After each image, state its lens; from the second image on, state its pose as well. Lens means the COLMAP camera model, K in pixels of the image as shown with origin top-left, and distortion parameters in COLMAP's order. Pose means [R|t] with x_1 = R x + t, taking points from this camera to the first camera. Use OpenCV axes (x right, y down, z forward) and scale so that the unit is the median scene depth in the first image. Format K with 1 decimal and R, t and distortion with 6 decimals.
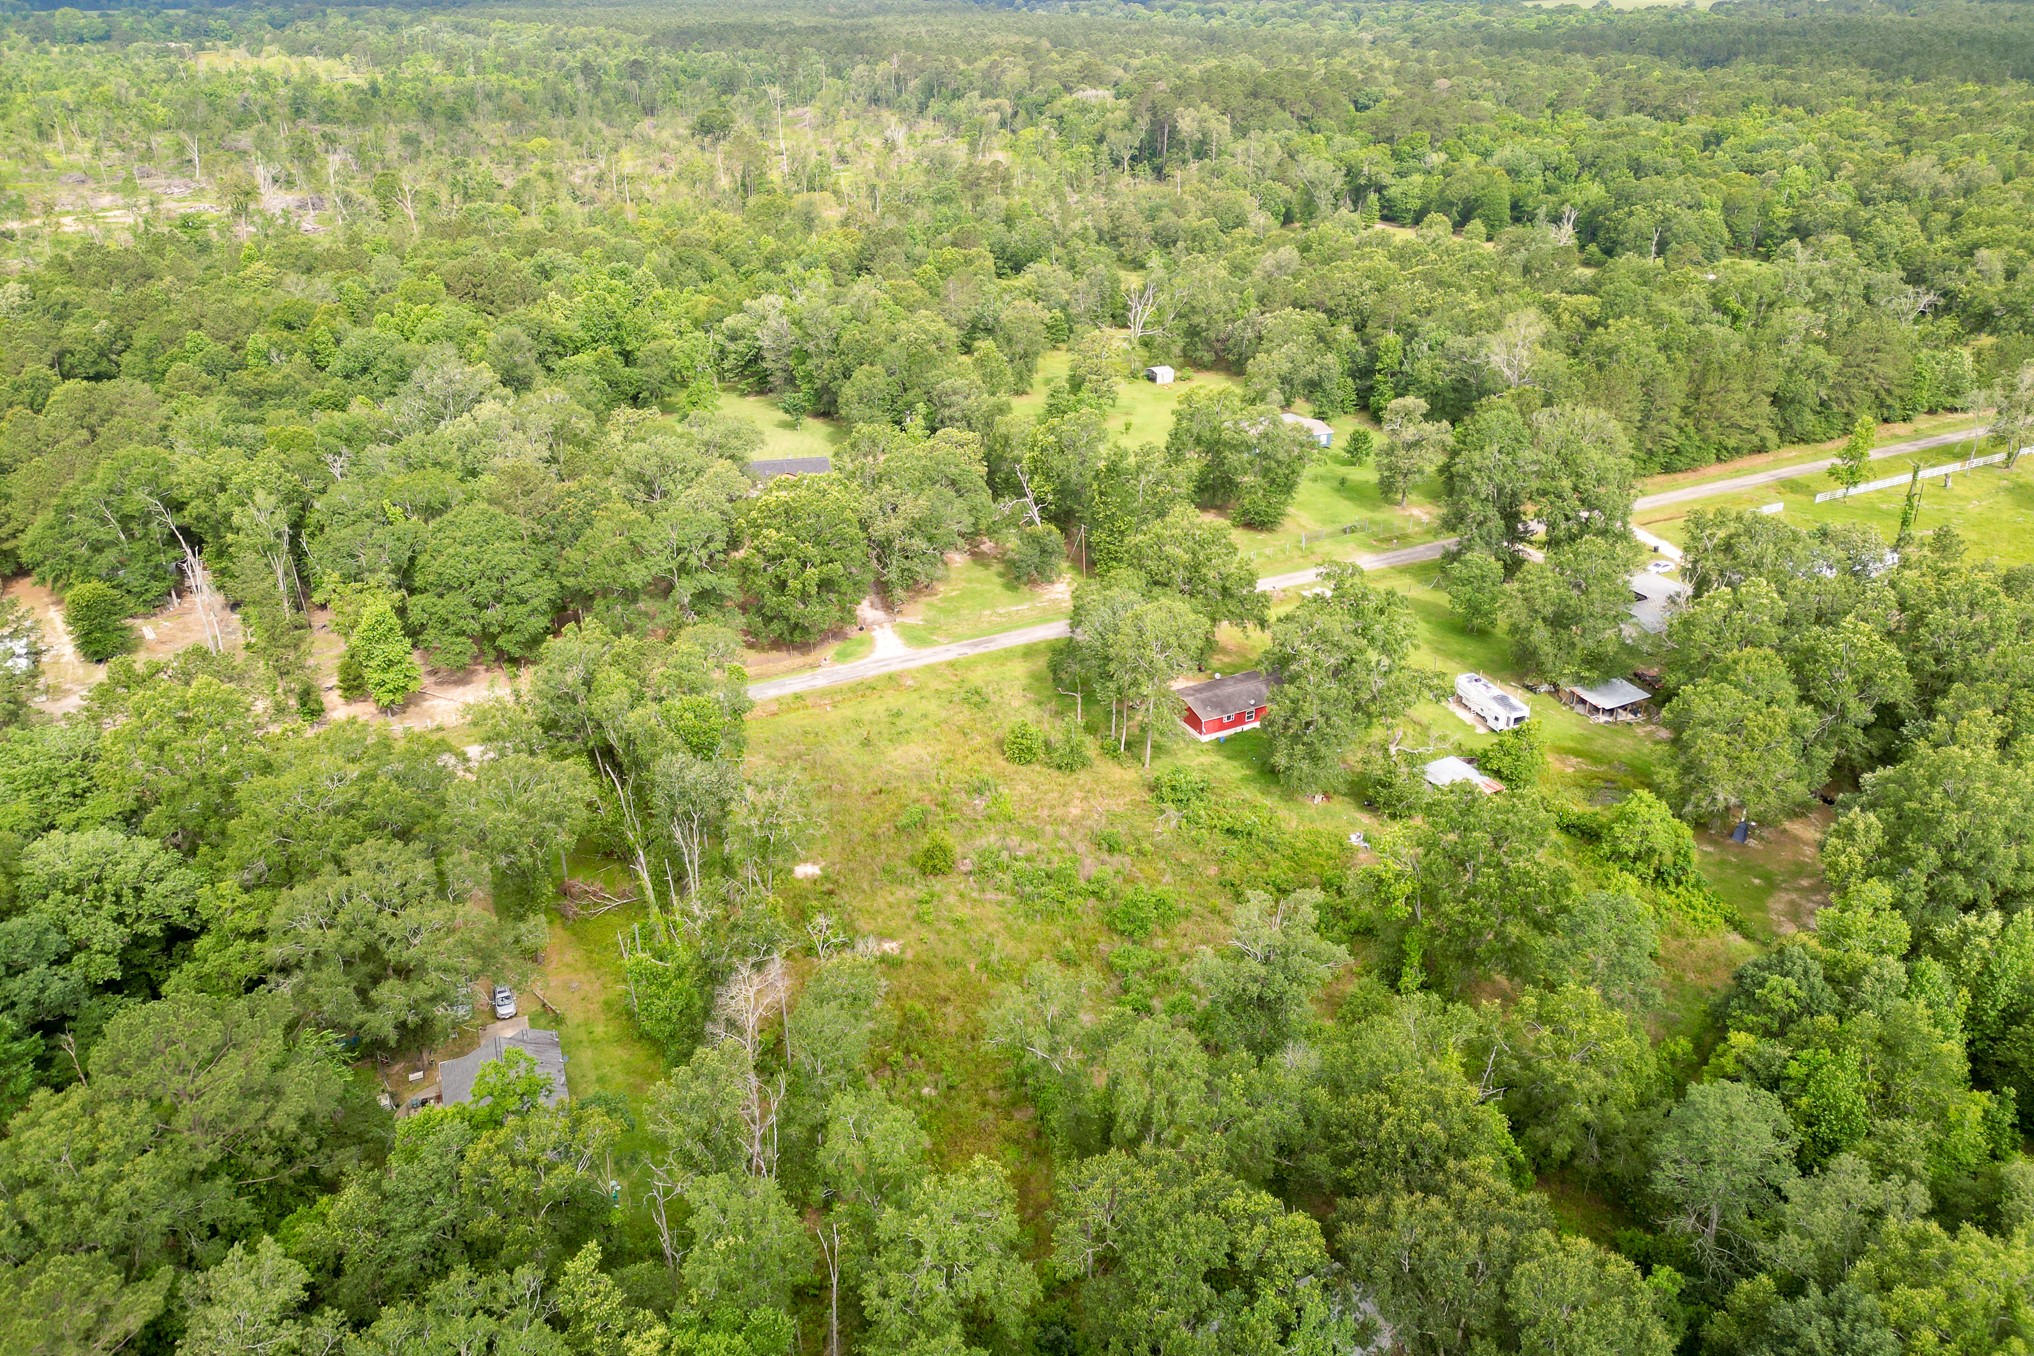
lens RADIAL K [[1447.8, 0, 1009.4], [0, 1447.8, 678.9], [0, 0, 1]] dist [0.063052, -0.056732]
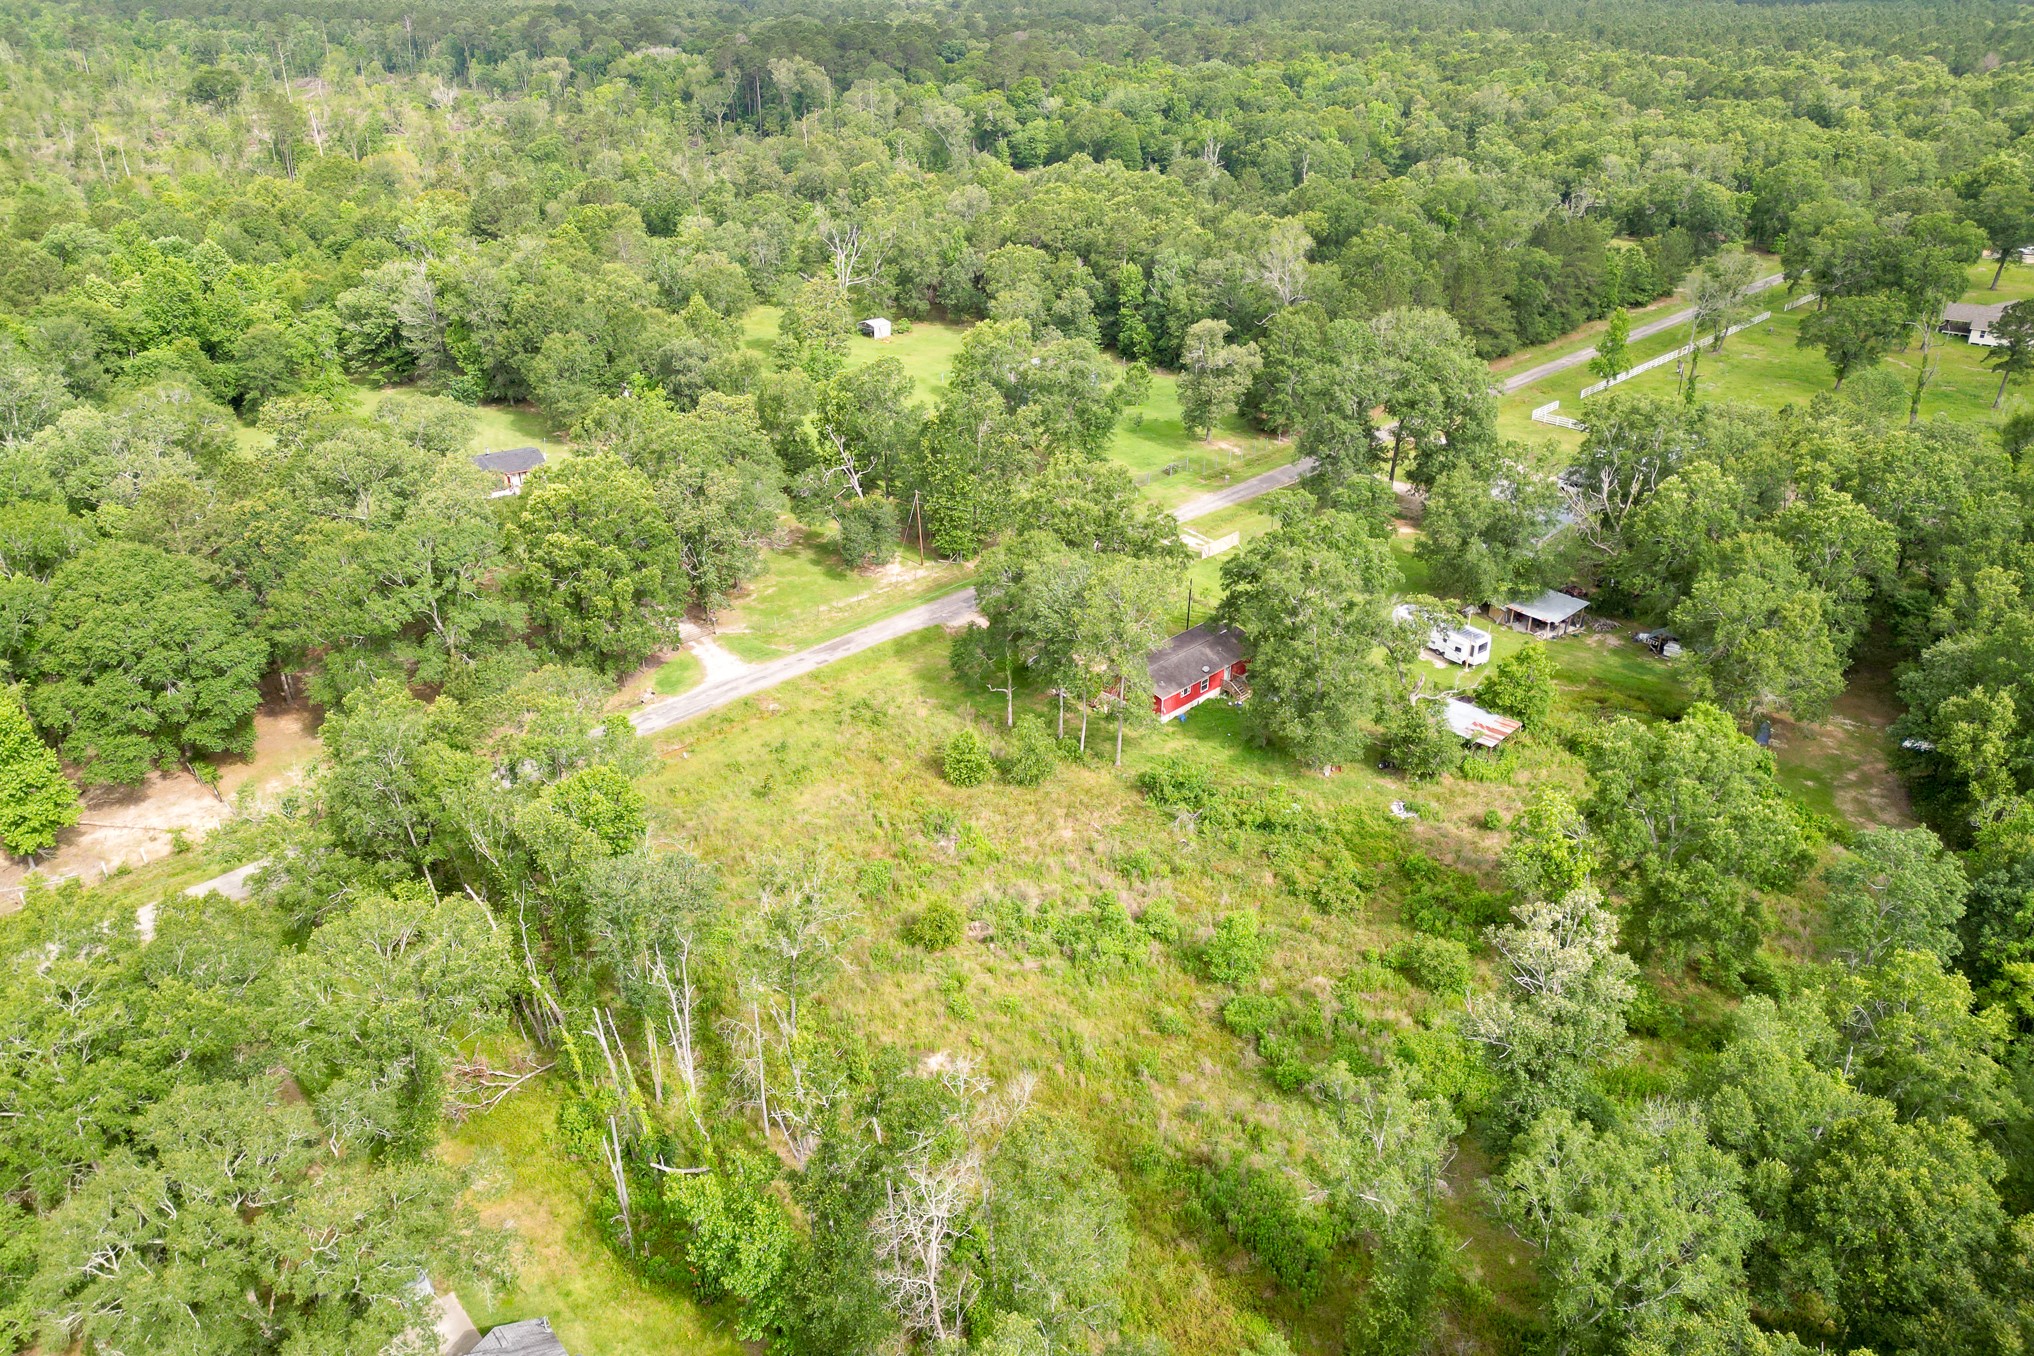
lens RADIAL K [[1447.8, 0, 1017.7], [0, 1447.8, 681.3], [0, 0, 1]] dist [0.063052, -0.056732]
pose [[0.949022, -0.141183, 0.281823, -0.152656], [0.138234, 0.989932, 0.030425, -0.015508], [-0.283281, 0.010084, 0.958984, 0.191863]]
